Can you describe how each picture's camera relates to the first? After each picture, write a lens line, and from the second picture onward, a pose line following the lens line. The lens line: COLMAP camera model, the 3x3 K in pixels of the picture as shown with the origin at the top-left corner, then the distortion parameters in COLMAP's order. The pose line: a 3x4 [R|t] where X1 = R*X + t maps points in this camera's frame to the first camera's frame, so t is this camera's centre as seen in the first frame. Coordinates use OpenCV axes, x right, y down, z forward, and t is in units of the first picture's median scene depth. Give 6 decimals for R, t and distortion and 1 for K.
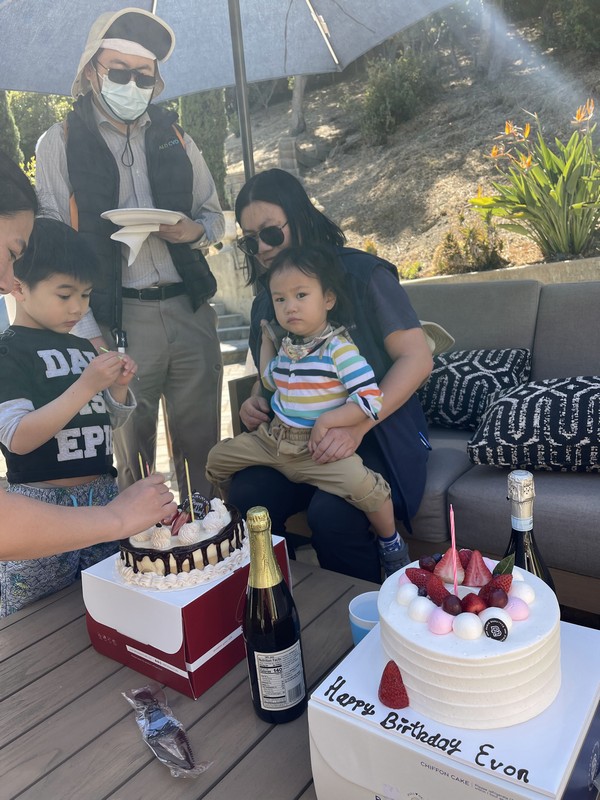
lens RADIAL K [[597.4, 0, 305.3], [0, 597.4, 399.5], [0, 0, 1]] dist [0.095617, -0.118926]
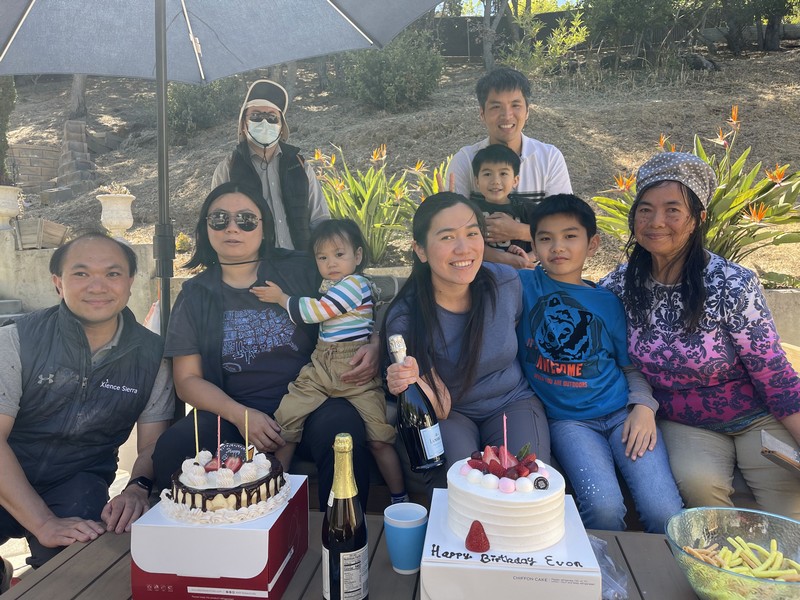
lens RADIAL K [[597.4, 0, 384.1], [0, 597.4, 291.3], [0, 0, 1]] dist [0.095617, -0.118926]
pose [[0.880510, 0.053114, 0.471042, -0.299364], [0.030144, 0.985417, -0.167463, 0.047558], [-0.473068, 0.161653, 0.866069, -0.098857]]
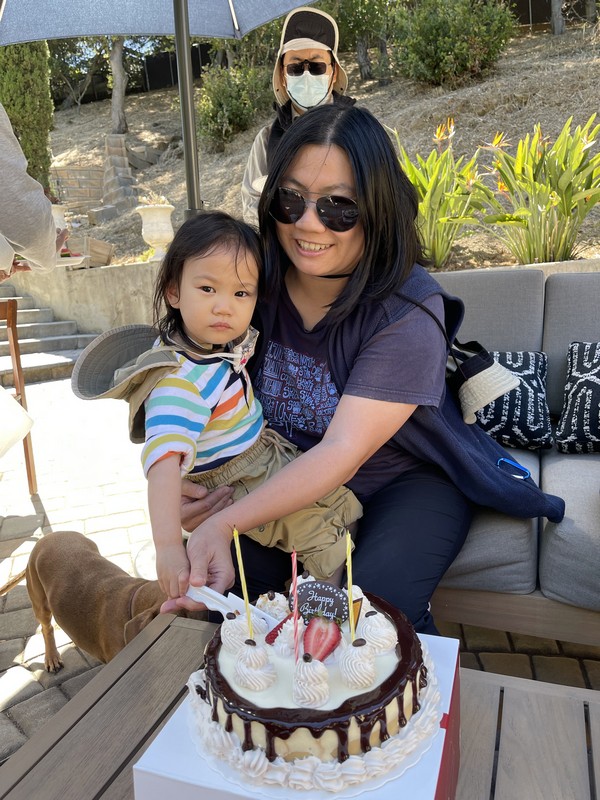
lens RADIAL K [[597.4, 0, 305.3], [0, 597.4, 399.5], [0, 0, 1]] dist [0.095617, -0.118926]
pose [[0.956788, -0.019033, 0.290164, -0.221874], [0.025992, 0.999459, -0.020148, -0.002736], [-0.289624, 0.026819, 0.956765, 0.278479]]
